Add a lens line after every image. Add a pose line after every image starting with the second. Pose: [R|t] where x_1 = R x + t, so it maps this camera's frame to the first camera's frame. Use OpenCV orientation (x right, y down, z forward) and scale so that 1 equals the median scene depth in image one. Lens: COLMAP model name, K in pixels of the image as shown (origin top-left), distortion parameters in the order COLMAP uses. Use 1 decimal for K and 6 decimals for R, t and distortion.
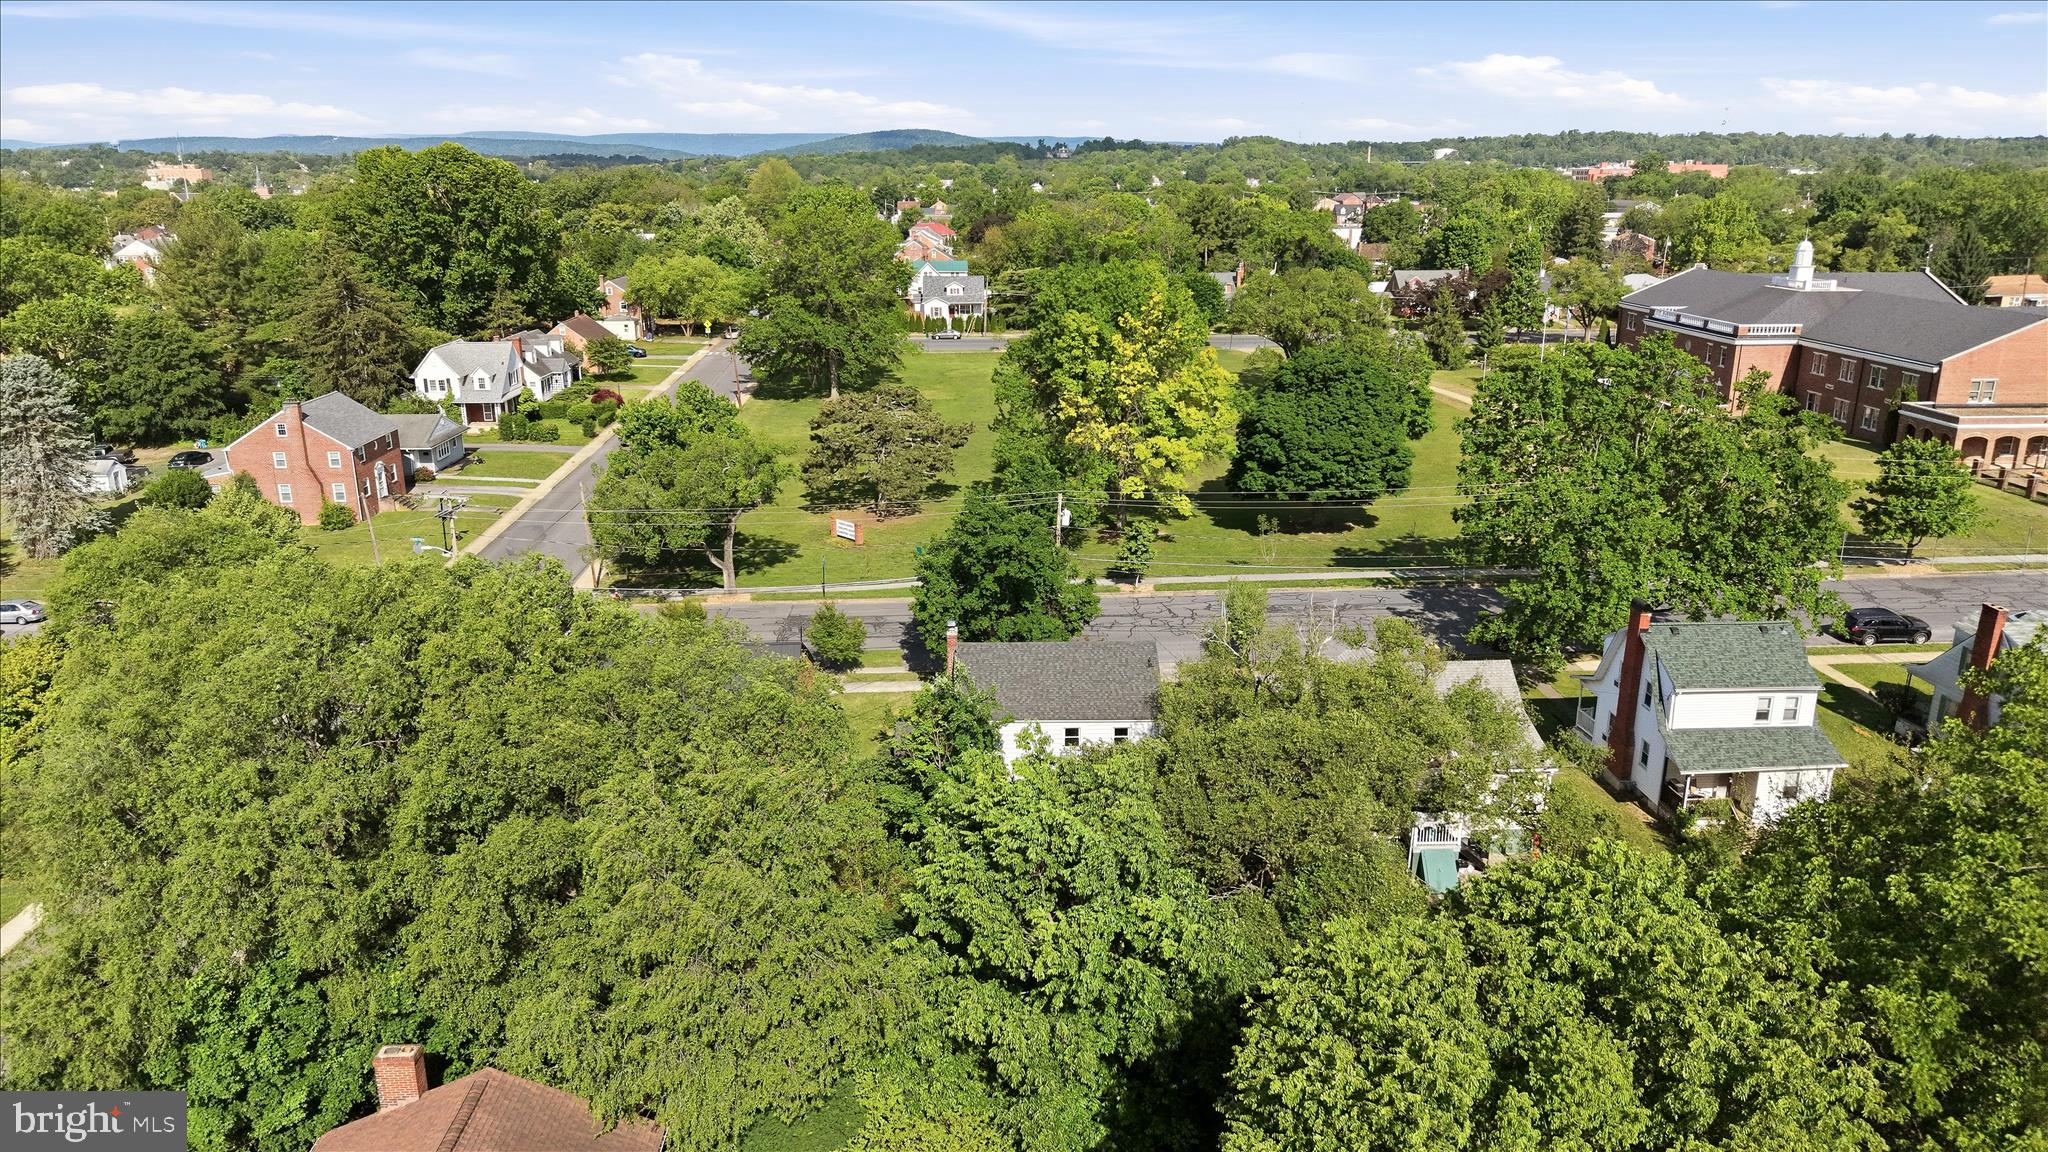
lens RADIAL K [[1332.1, 0, 1024.0], [0, 1332.1, 576.0], [0, 0, 1]] dist [0.045874, -0.037197]
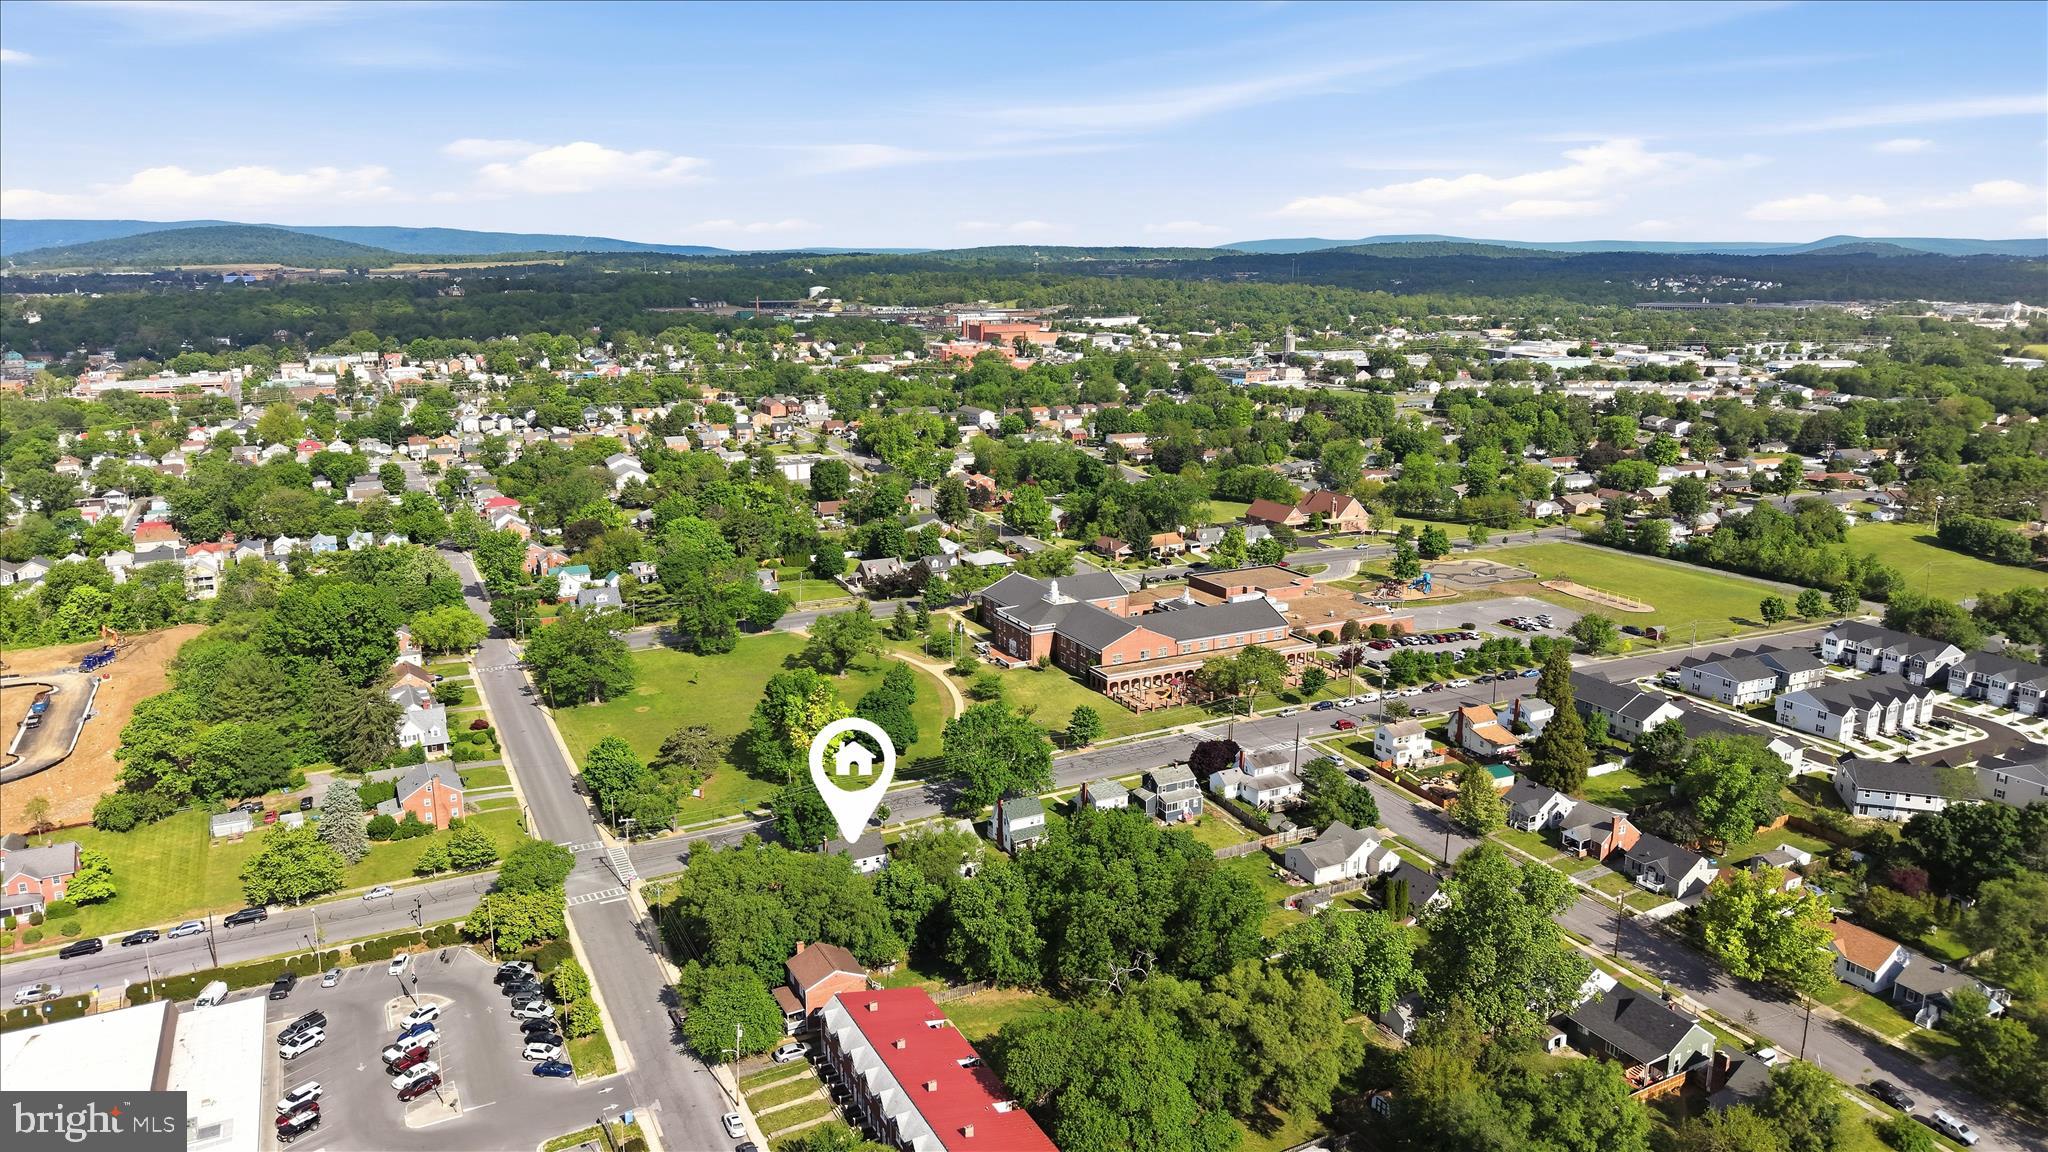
lens RADIAL K [[1328.2, 0, 1024.0], [0, 1328.2, 576.0], [0, 0, 1]] dist [0.075046, -0.083888]
pose [[0.901312, -0.088709, 0.423990, -0.512302], [0.114961, 0.992692, -0.036689, -0.230895], [-0.417637, 0.081810, 0.904924, -1.248827]]
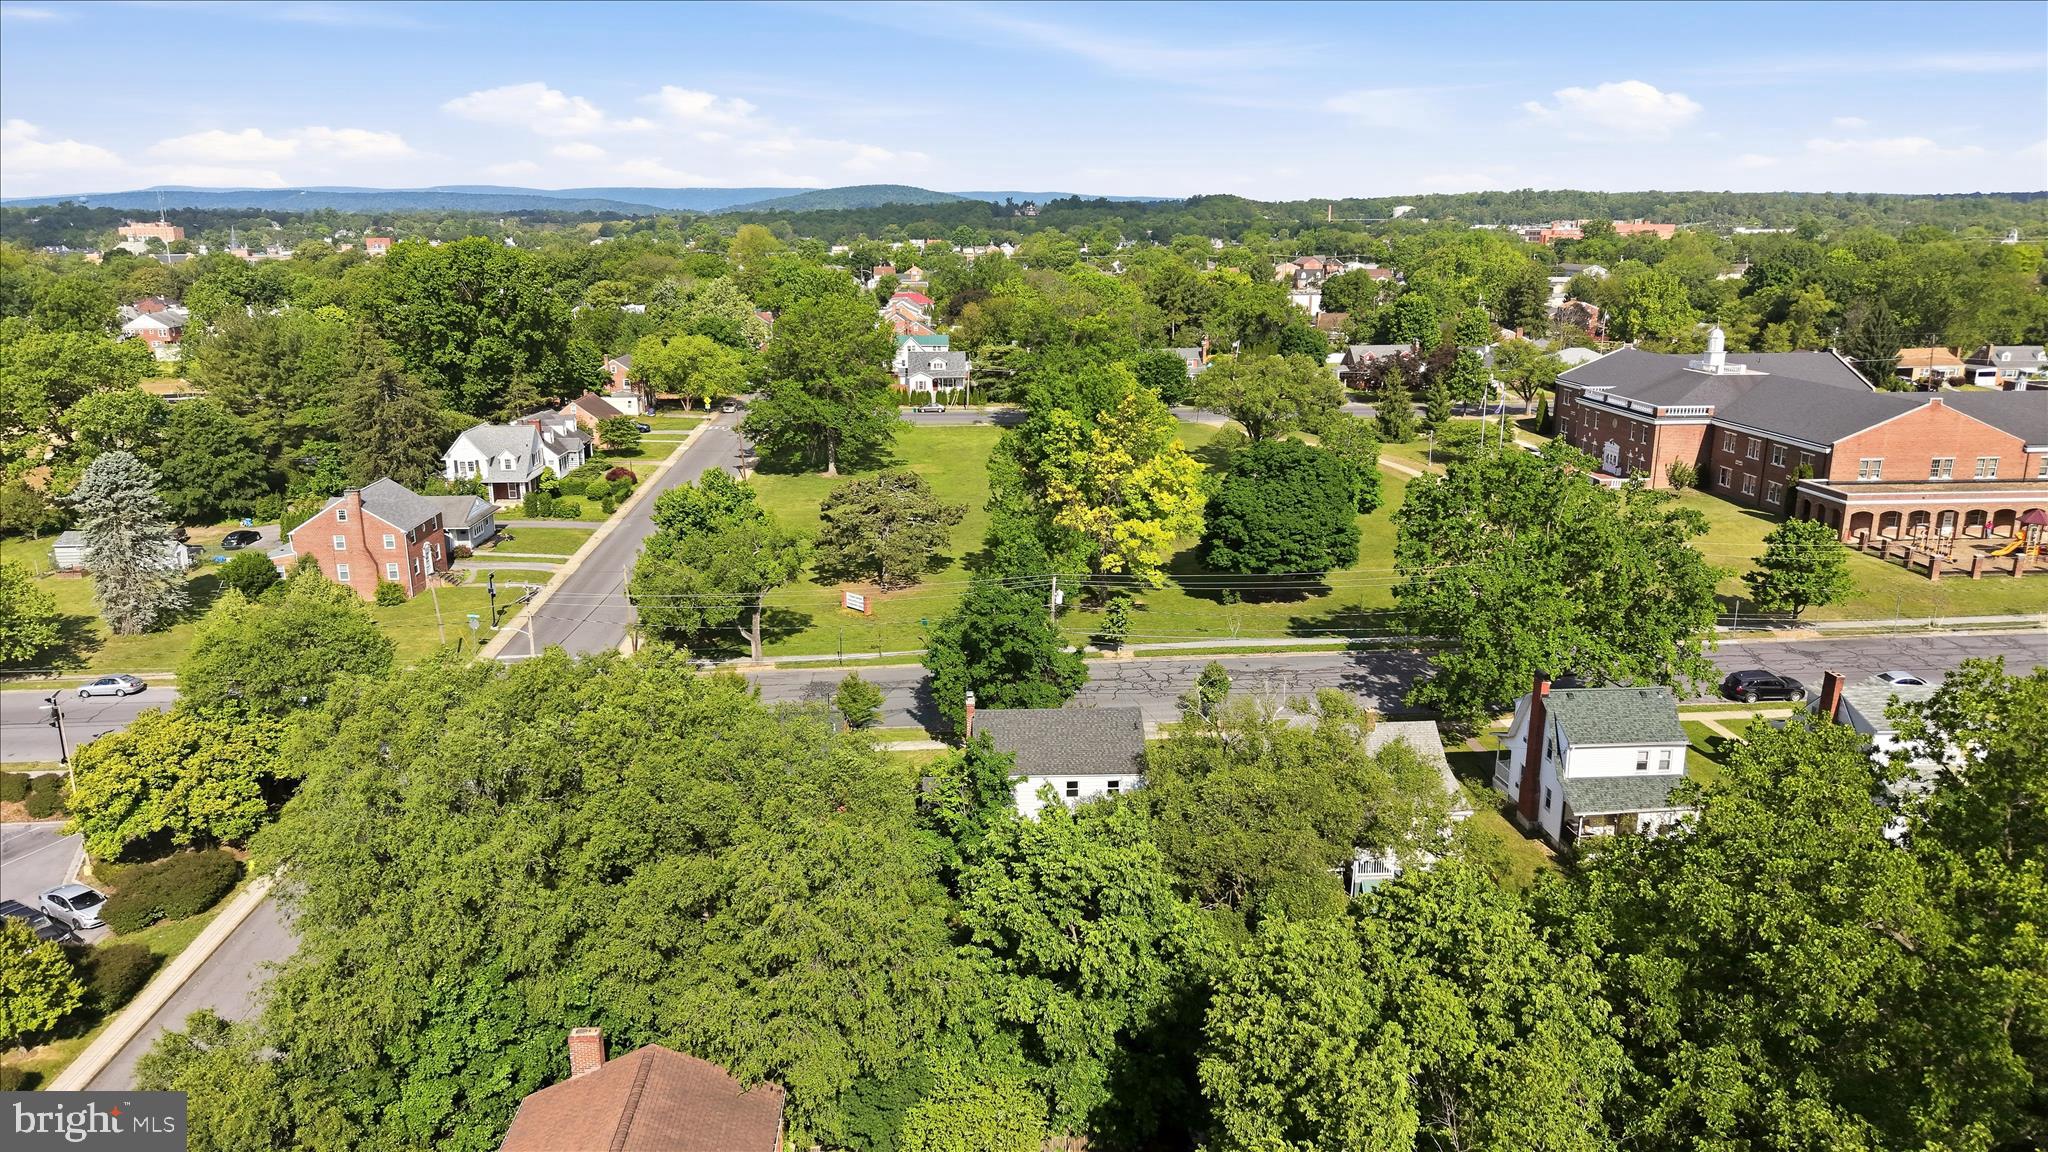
lens RADIAL K [[1328.2, 0, 1024.0], [0, 1328.2, 576.0], [0, 0, 1]] dist [0.075046, -0.083888]
pose [[0.999721, -0.005773, 0.022900, -0.016531], [0.006610, 0.999306, -0.036664, -0.013246], [-0.022672, 0.036805, 0.999065, -0.101019]]
